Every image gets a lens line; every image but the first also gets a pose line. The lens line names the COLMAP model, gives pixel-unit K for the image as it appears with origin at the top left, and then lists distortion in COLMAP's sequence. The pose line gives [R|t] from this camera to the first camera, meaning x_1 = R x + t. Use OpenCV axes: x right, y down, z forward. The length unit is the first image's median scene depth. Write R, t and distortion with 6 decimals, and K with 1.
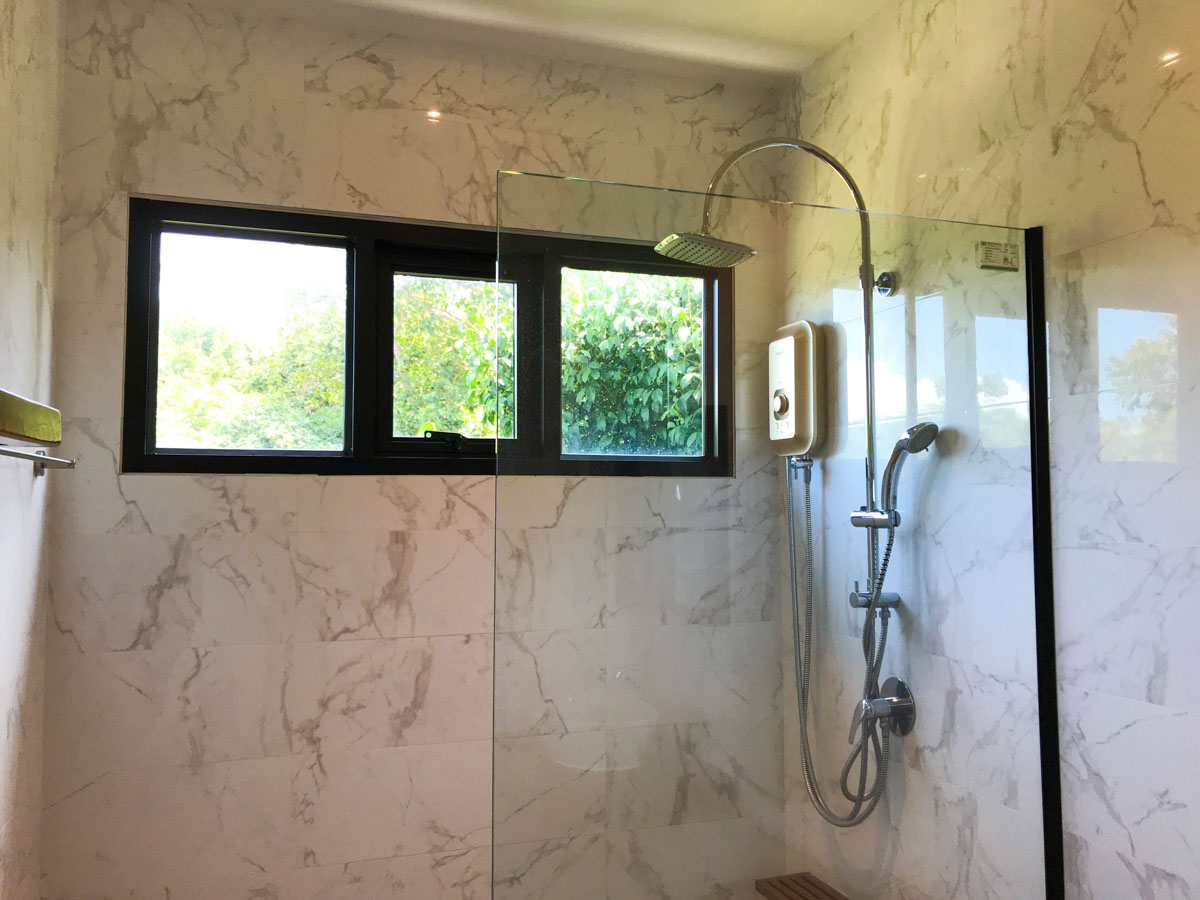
lens RADIAL K [[985.0, 0, 598.7], [0, 985.0, 445.9], [0, 0, 1]] dist [0.038865, -0.036527]
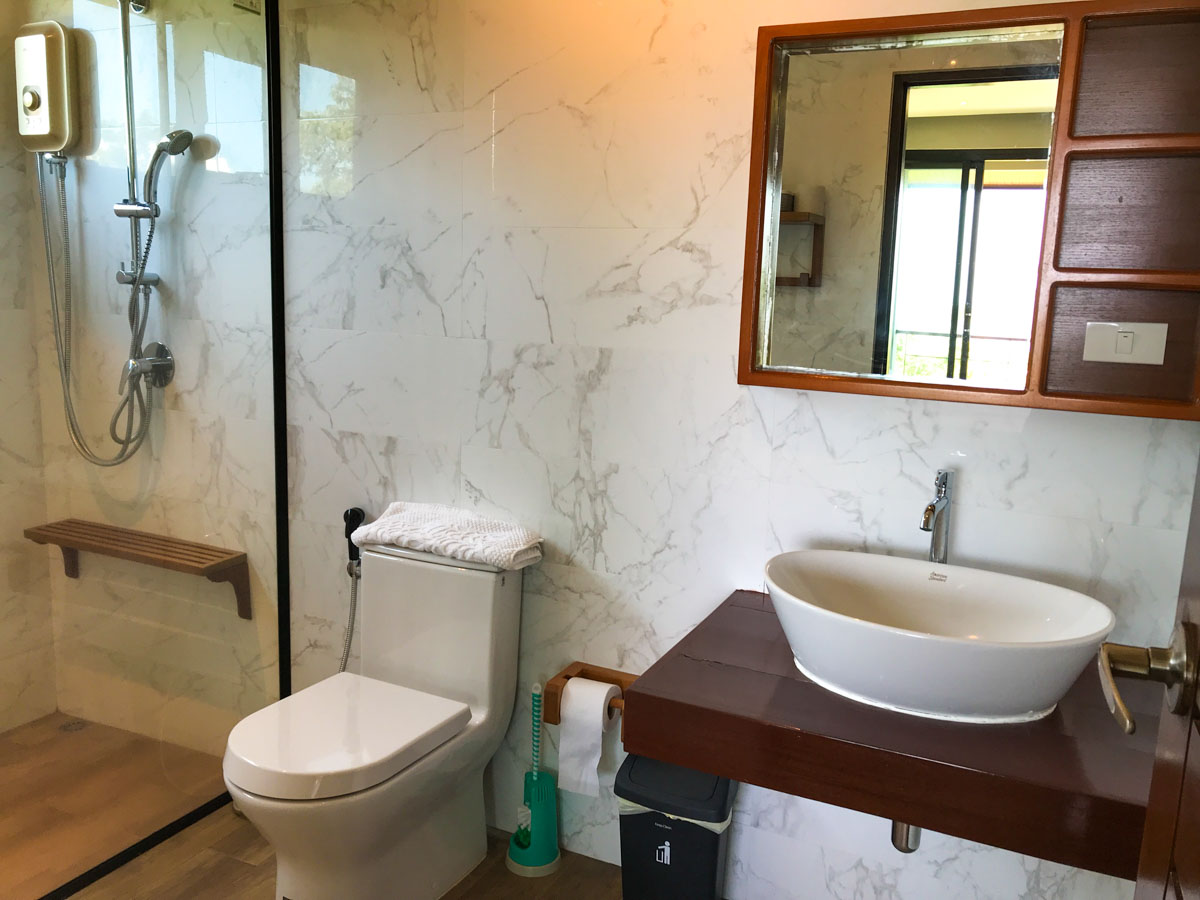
lens RADIAL K [[985.0, 0, 593.9], [0, 985.0, 451.6], [0, 0, 1]] dist [0.038865, -0.036527]
pose [[0.712366, -0.093123, 0.695602, -0.202217], [-0.078219, 0.974447, 0.210557, 0.065785], [-0.697435, -0.204403, 0.686879, -0.291349]]
